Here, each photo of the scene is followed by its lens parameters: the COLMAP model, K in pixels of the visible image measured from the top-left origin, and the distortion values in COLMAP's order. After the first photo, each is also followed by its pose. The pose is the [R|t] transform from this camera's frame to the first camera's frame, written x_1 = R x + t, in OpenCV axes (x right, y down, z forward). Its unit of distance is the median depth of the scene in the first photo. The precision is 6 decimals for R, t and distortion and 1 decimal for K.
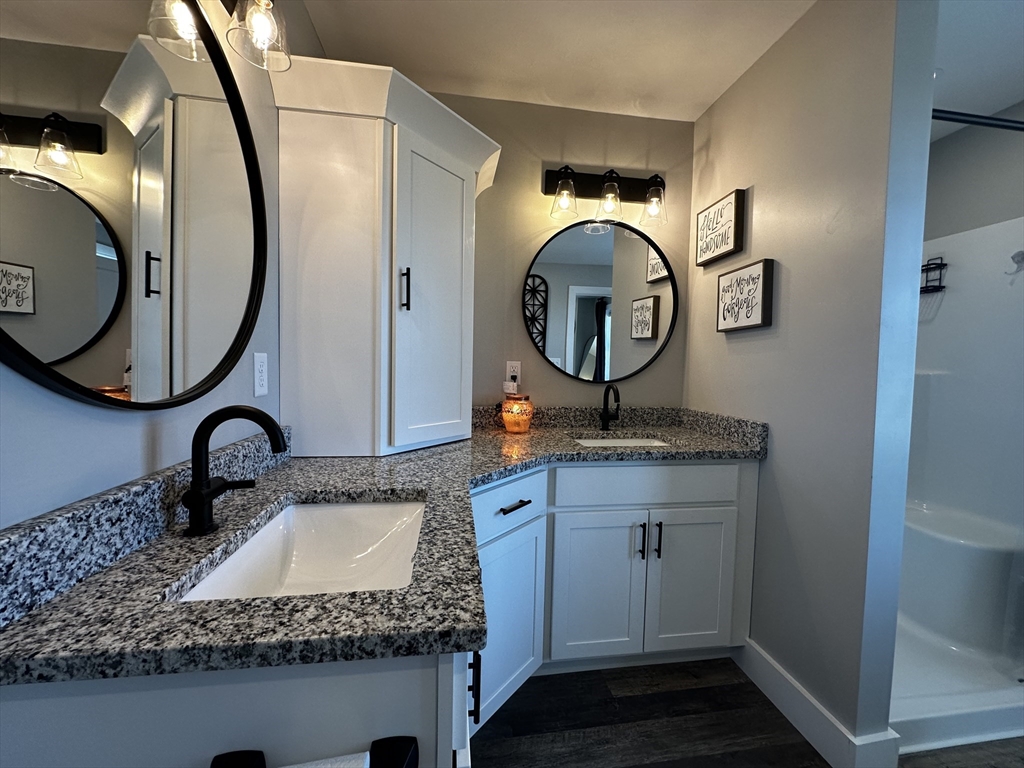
lens RADIAL K [[411.5, 0, 515.3], [0, 411.5, 385.0], [0, 0, 1]] dist [0.001908, -0.000216]
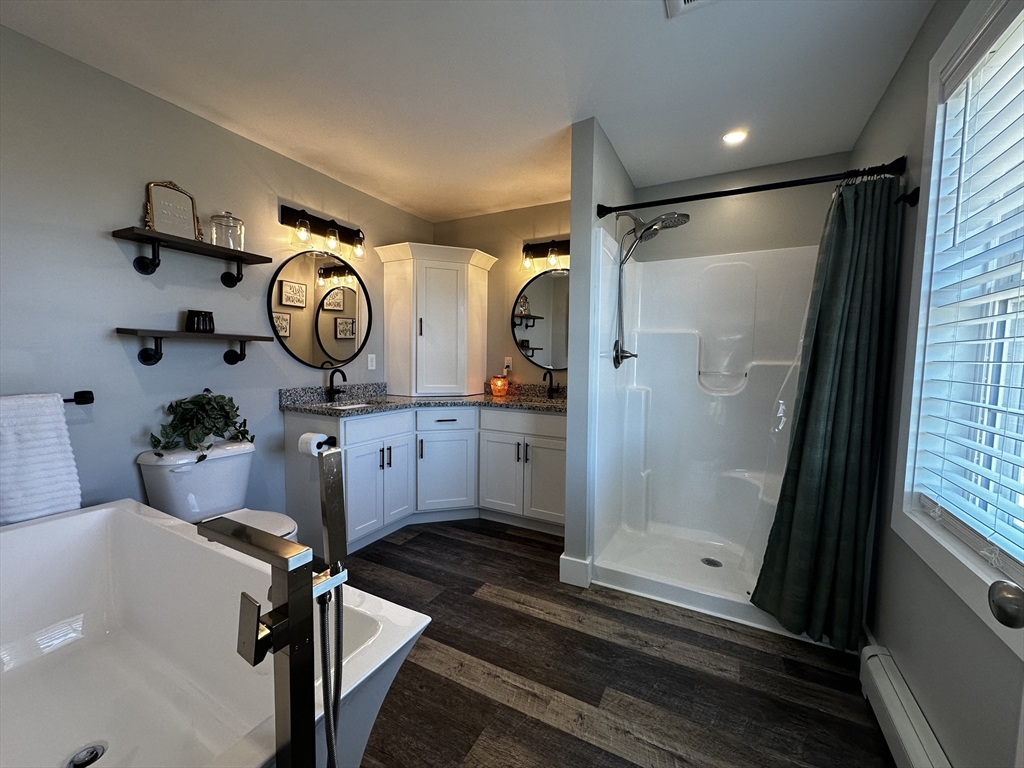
lens RADIAL K [[411.5, 0, 510.2], [0, 411.5, 385.3], [0, 0, 1]] dist [0.001908, -0.000216]
pose [[0.800617, 0.030323, -0.598409, 1.152031], [-0.029213, 0.999506, 0.011564, 0.045447], [0.598465, 0.008223, 0.801107, -0.432536]]
